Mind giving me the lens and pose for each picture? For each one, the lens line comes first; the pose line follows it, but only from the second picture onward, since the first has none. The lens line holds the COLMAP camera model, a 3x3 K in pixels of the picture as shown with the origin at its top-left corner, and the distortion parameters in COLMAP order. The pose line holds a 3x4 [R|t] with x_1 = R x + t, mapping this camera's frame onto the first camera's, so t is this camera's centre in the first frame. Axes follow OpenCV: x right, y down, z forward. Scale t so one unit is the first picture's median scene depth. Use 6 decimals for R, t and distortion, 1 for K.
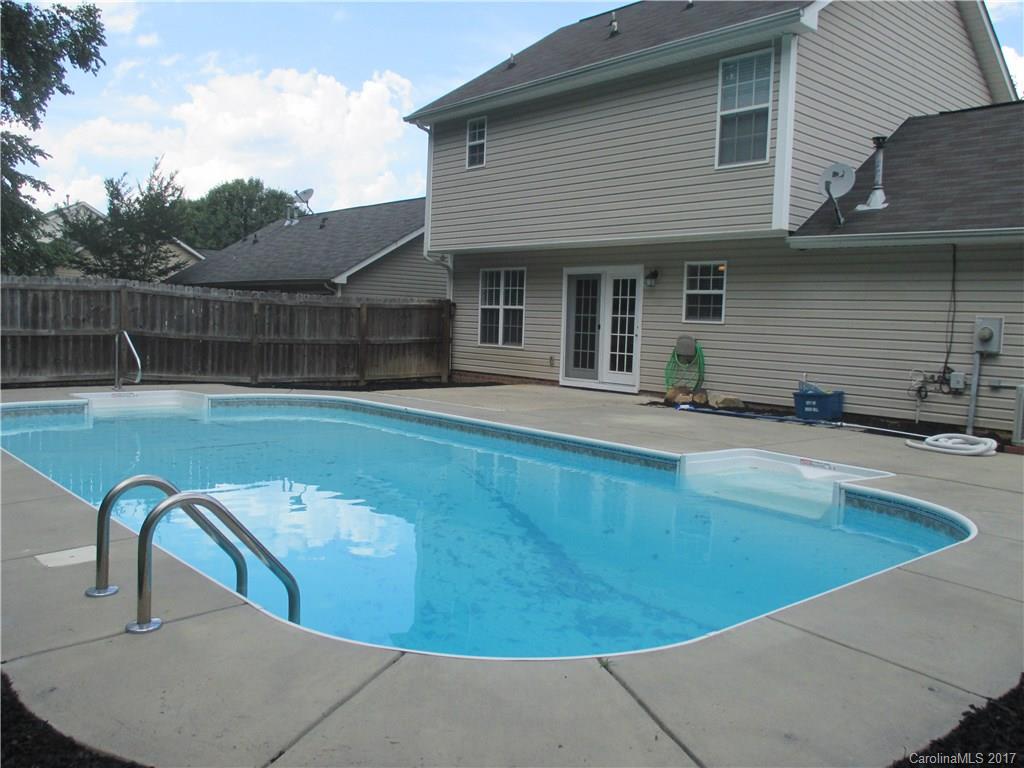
lens RADIAL K [[855.5, 0, 512.0], [0, 855.5, 384.0], [0, 0, 1]] dist [-0.024720, 0.000871]
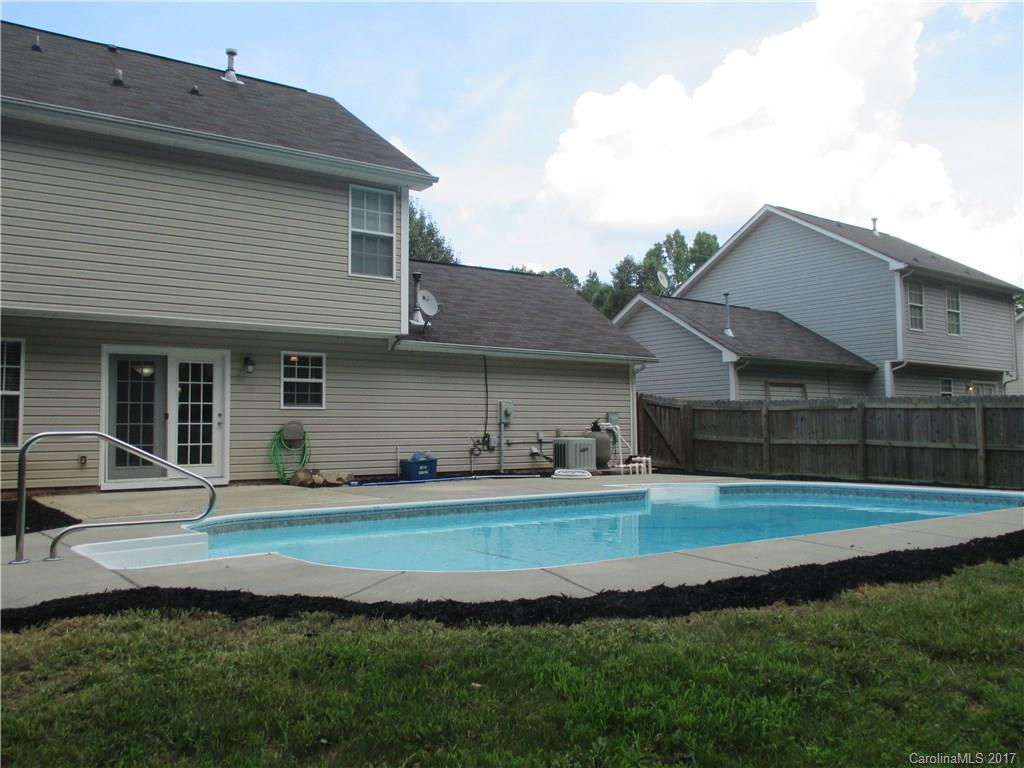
lens RADIAL K [[855.5, 0, 512.0], [0, 855.5, 384.0], [0, 0, 1]] dist [-0.024720, 0.000871]
pose [[0.093719, 0.014979, 0.995486, -0.828741], [0.083652, 0.996233, -0.022866, -0.056167], [-0.992078, 0.085417, 0.092113, 0.638896]]
